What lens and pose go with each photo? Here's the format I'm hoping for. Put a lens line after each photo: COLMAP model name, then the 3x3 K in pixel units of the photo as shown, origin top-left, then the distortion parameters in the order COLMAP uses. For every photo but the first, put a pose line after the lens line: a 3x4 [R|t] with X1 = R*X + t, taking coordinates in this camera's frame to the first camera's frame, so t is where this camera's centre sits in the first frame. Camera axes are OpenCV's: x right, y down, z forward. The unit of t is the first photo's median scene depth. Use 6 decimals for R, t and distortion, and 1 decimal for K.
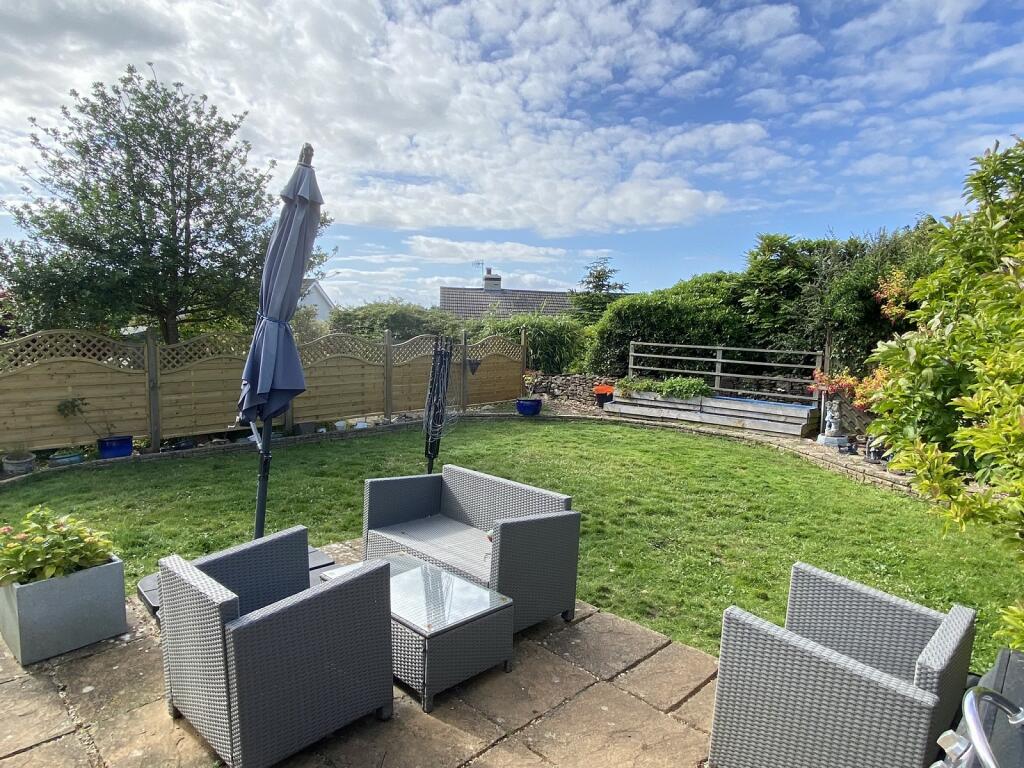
lens RADIAL K [[616.9, 0, 506.0], [0, 616.9, 386.0], [0, 0, 1]] dist [0.089546, -0.107406]
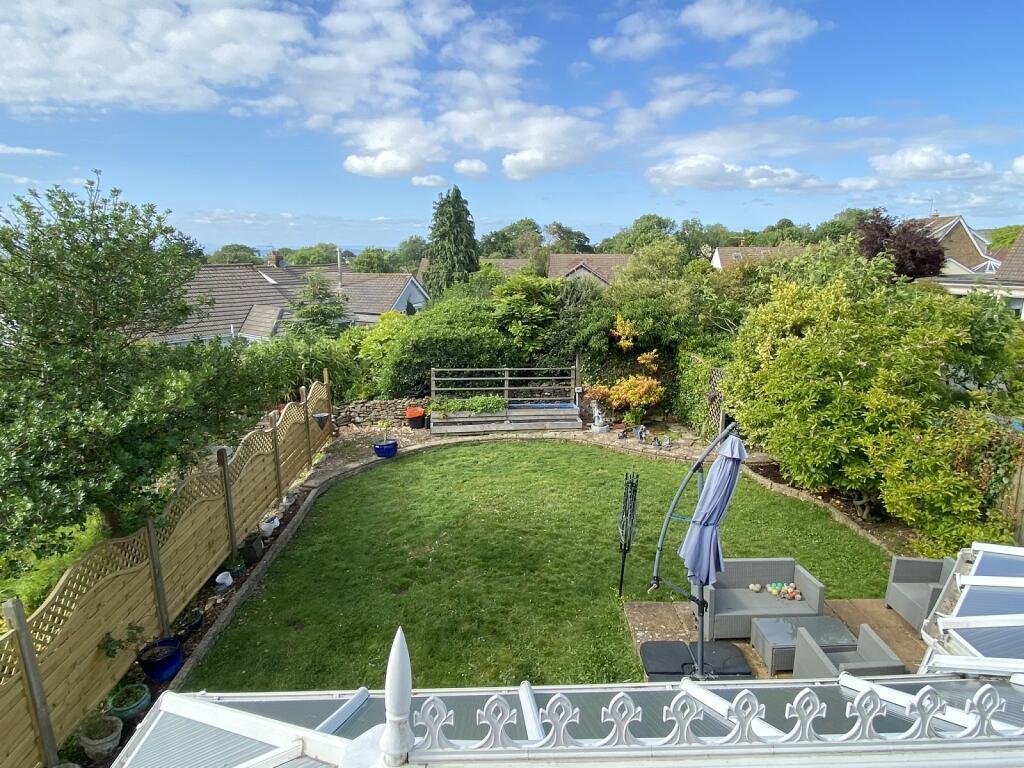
lens RADIAL K [[616.9, 0, 506.0], [0, 616.9, 386.0], [0, 0, 1]] dist [0.089546, -0.107406]
pose [[0.688801, -0.187162, 0.700374, -0.573131], [0.092206, 0.980871, 0.171437, -0.246571], [-0.719063, -0.053508, 0.692882, 0.088464]]
